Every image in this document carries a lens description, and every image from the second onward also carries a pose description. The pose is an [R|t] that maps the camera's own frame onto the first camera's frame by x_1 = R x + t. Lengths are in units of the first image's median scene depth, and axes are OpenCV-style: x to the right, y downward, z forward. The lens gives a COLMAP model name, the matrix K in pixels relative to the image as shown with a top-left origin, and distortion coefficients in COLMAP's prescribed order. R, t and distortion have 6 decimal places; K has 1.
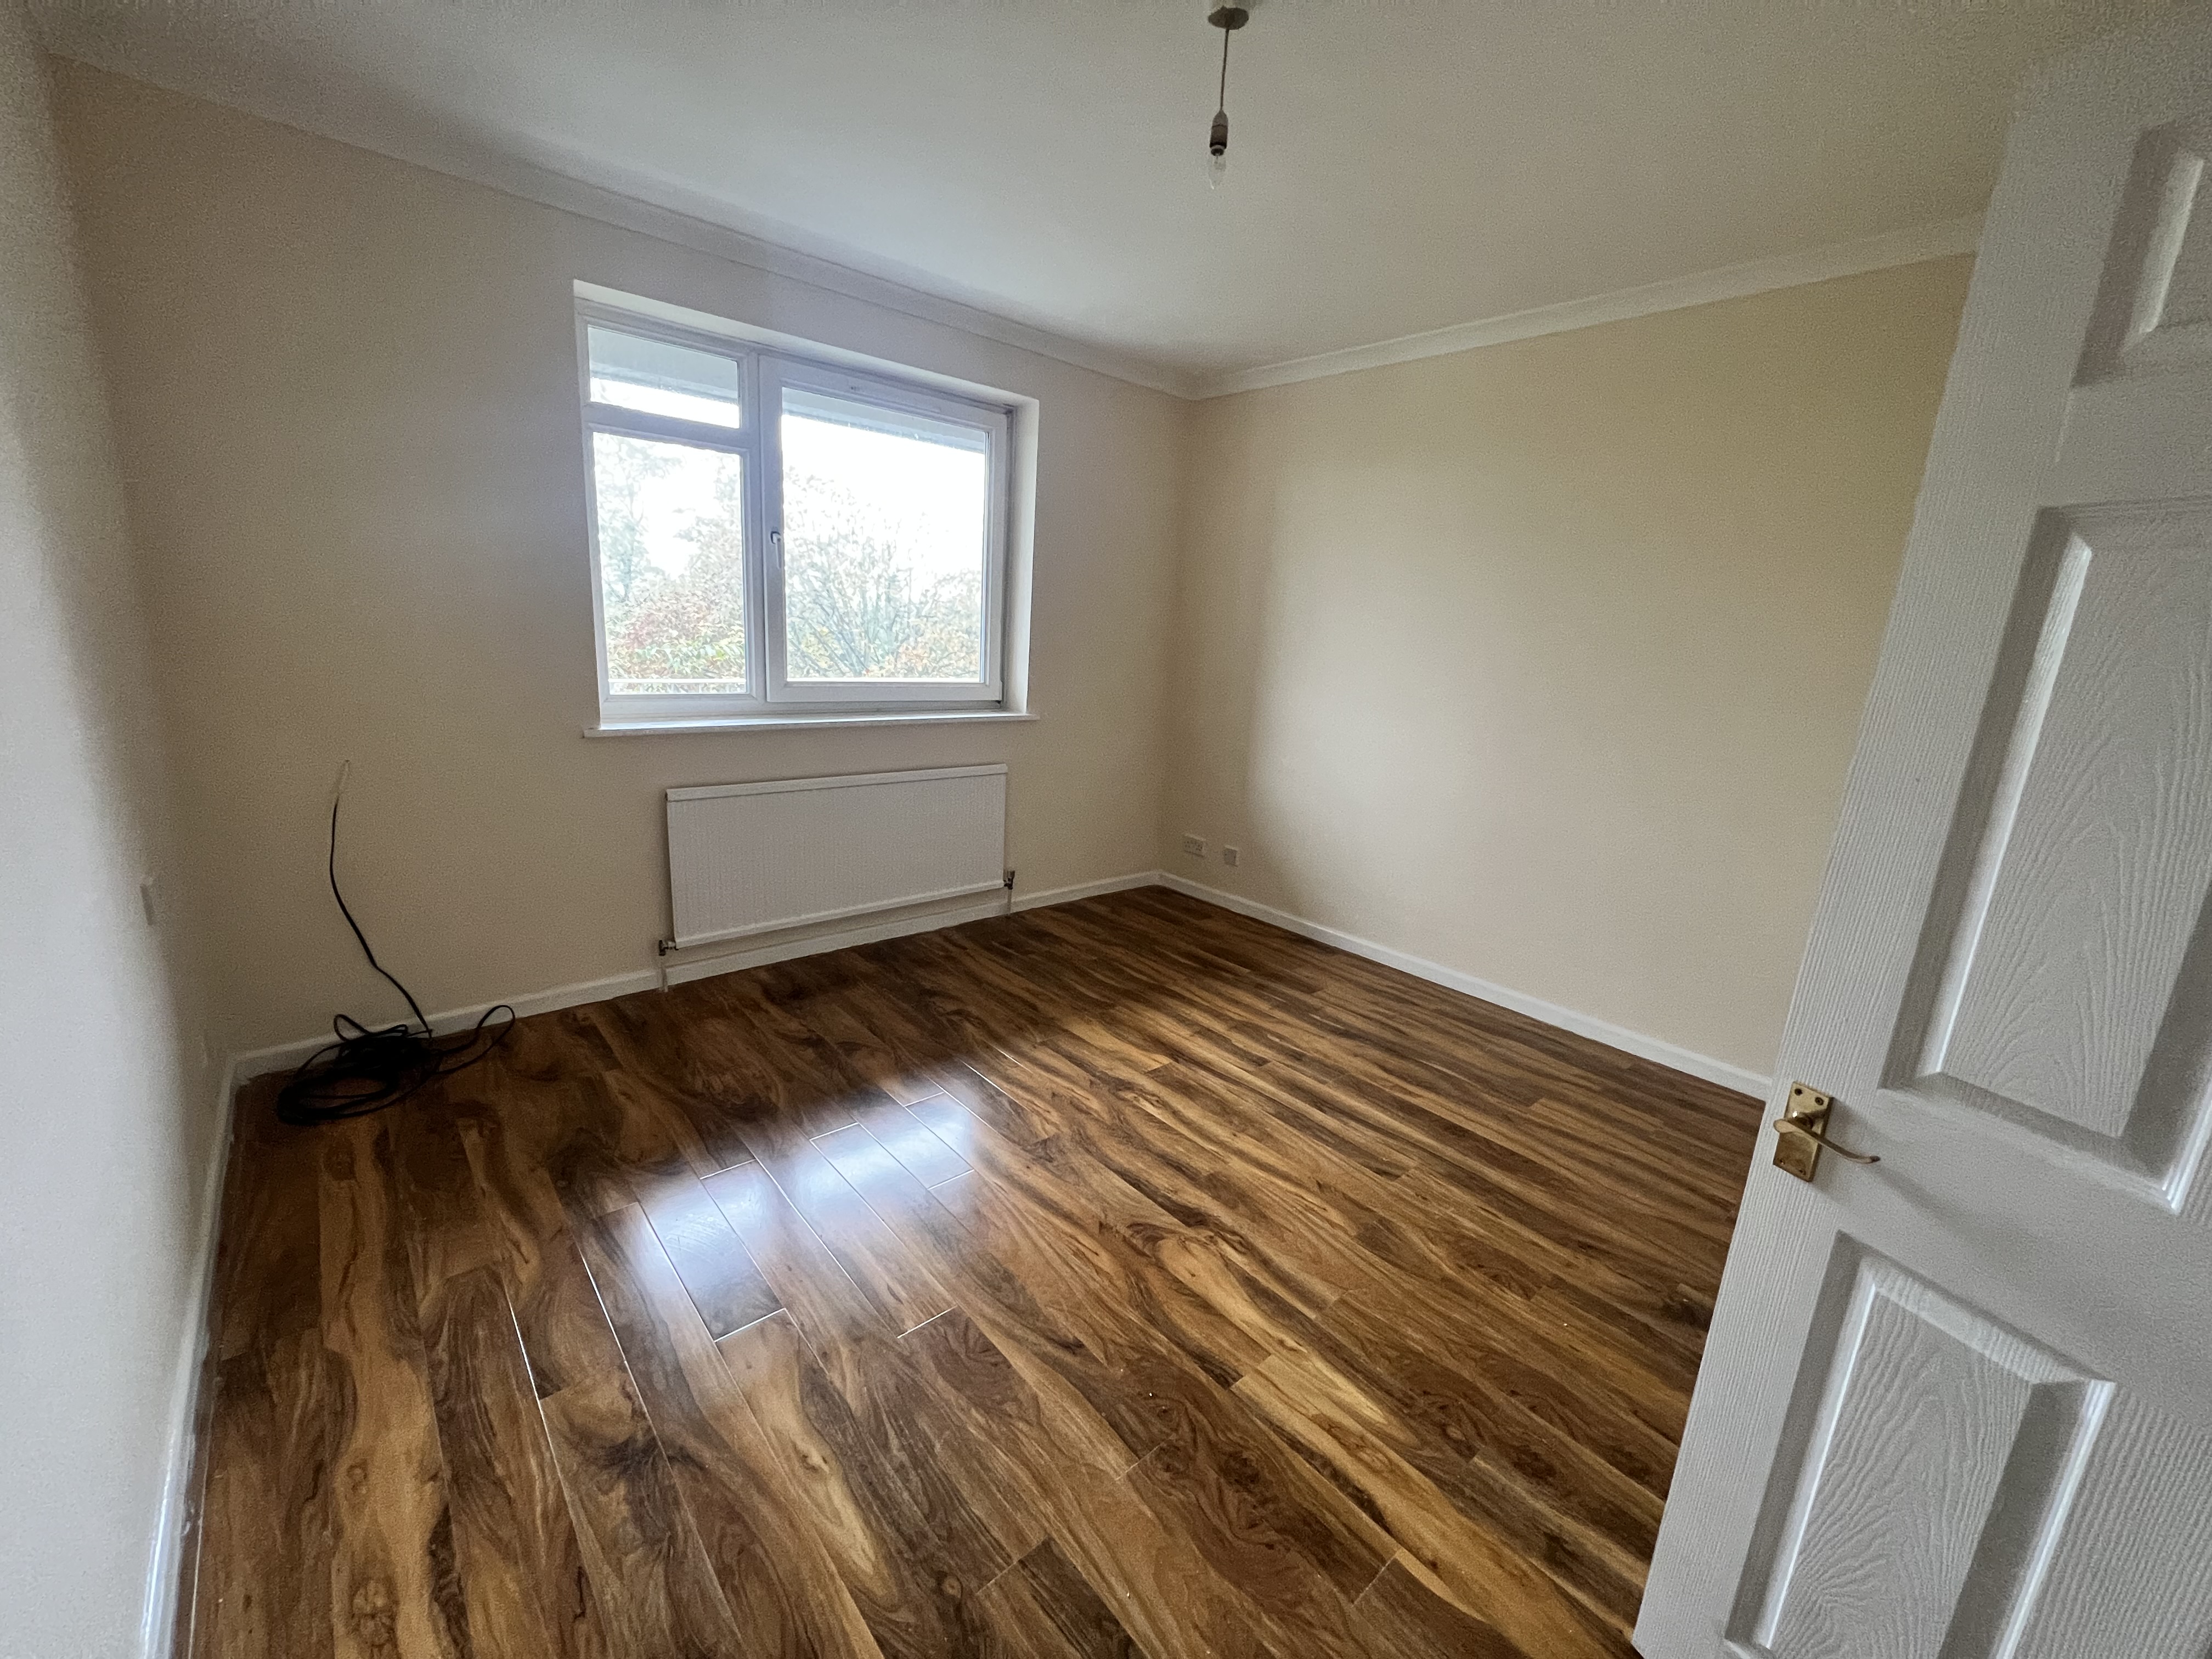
lens RADIAL K [[877.1, 0, 1105.0], [0, 877.1, 819.7], [0, 0, 1]] dist [0.000320, 0.000459]
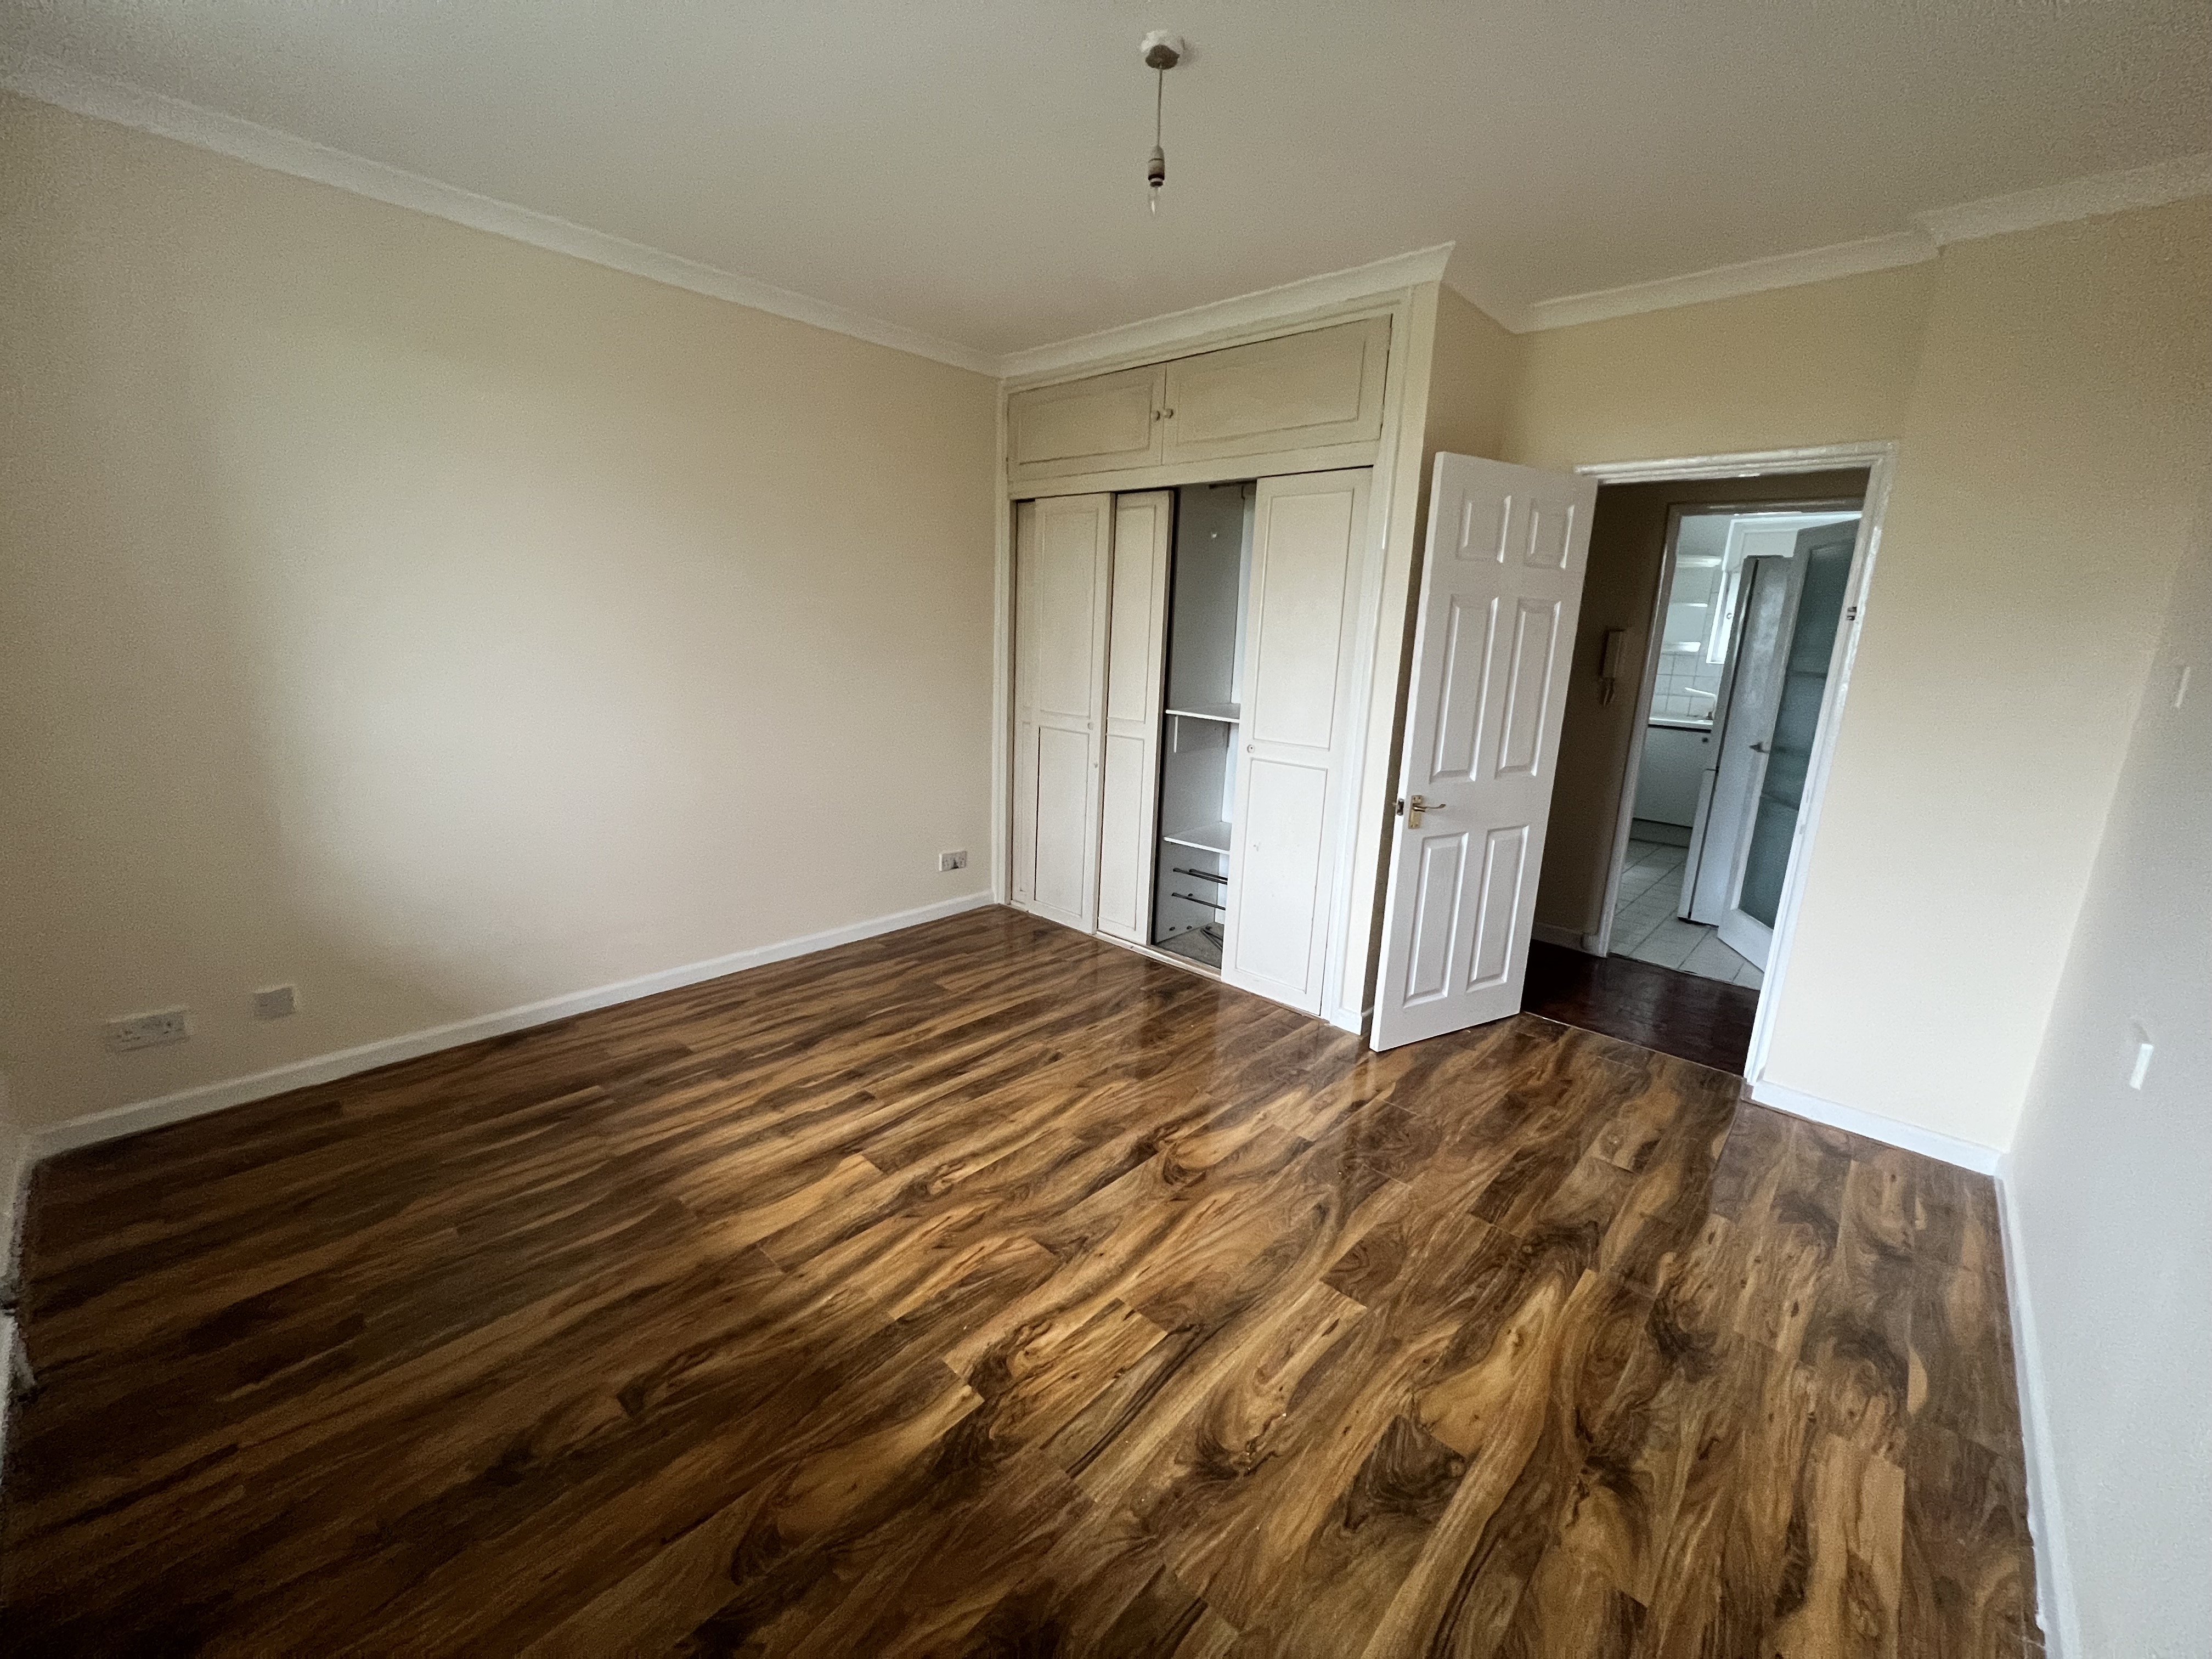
lens RADIAL K [[877.1, 0, 1092.9], [0, 877.1, 824.8], [0, 0, 1]] dist [0.000320, 0.000459]
pose [[-0.080075, -0.282027, 0.956059, -0.700605], [0.179878, 0.939304, 0.292150, -0.235258], [-0.980424, 0.195368, -0.024484, 0.814353]]
